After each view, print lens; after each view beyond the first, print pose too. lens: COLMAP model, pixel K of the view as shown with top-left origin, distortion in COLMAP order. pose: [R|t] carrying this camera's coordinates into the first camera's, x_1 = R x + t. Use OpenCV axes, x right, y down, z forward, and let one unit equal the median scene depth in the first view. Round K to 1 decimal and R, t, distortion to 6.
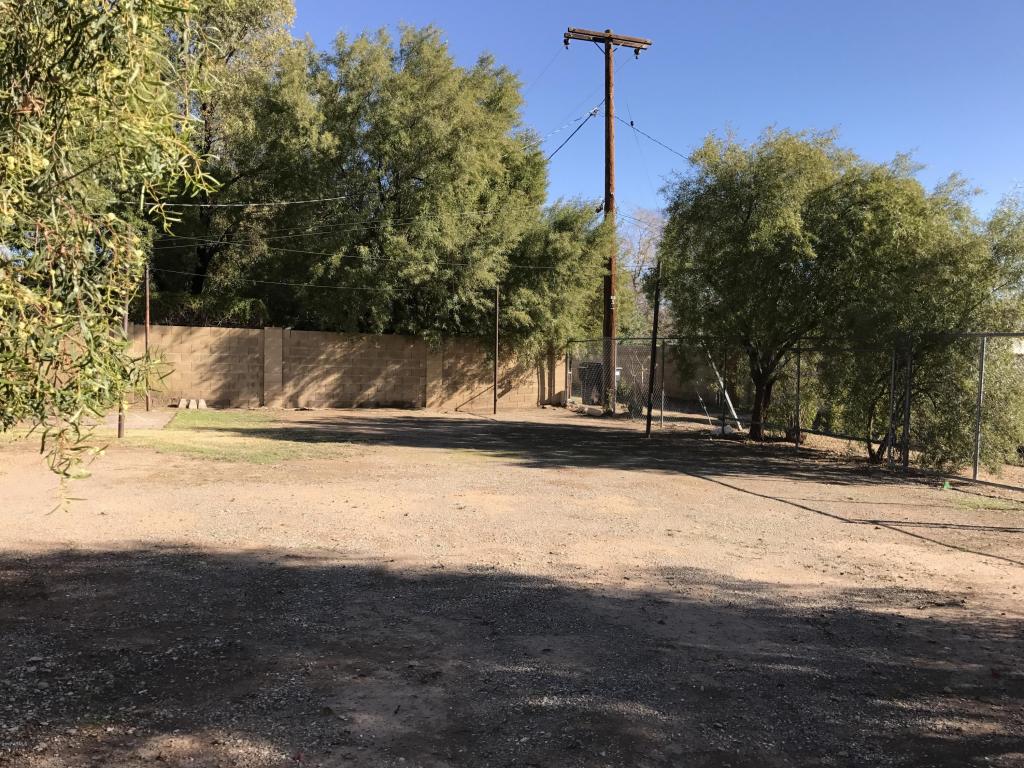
lens RADIAL K [[842.8, 0, 513.9], [0, 842.8, 385.0], [0, 0, 1]] dist [0.002628, 0.012902]
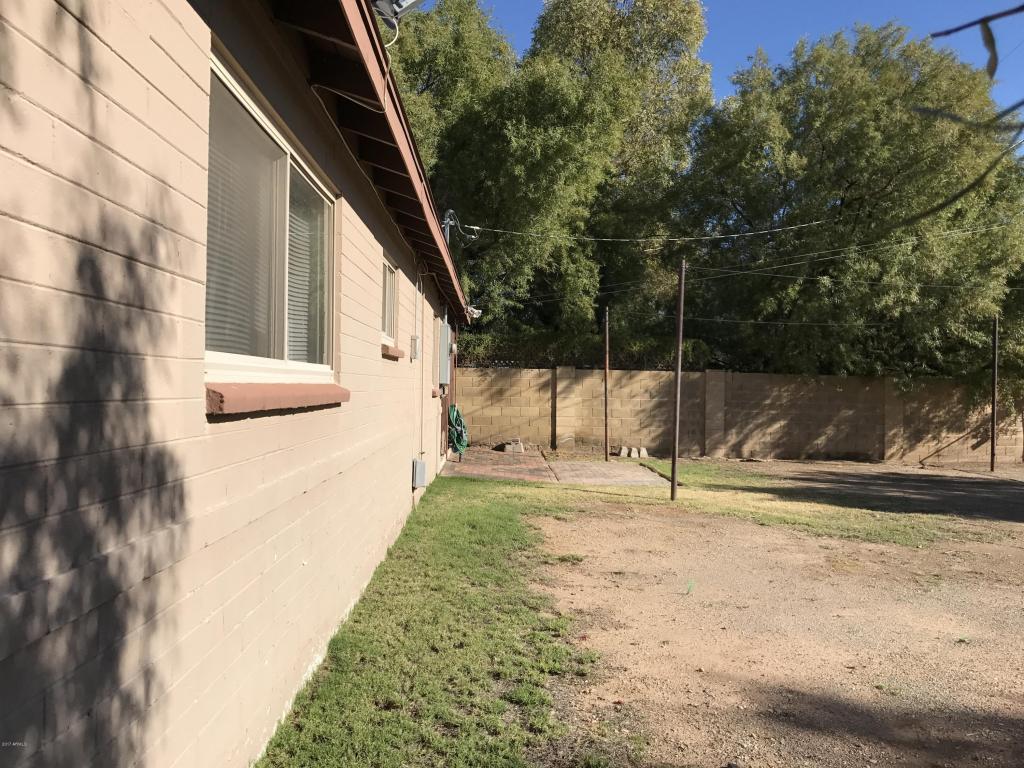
lens RADIAL K [[842.8, 0, 508.9], [0, 842.8, 383.8], [0, 0, 1]] dist [0.002628, 0.012902]
pose [[0.944214, -0.008811, -0.329214, -0.194120], [-0.006957, 0.998885, -0.046686, -0.008648], [0.329258, 0.046371, 0.943101, 0.062764]]
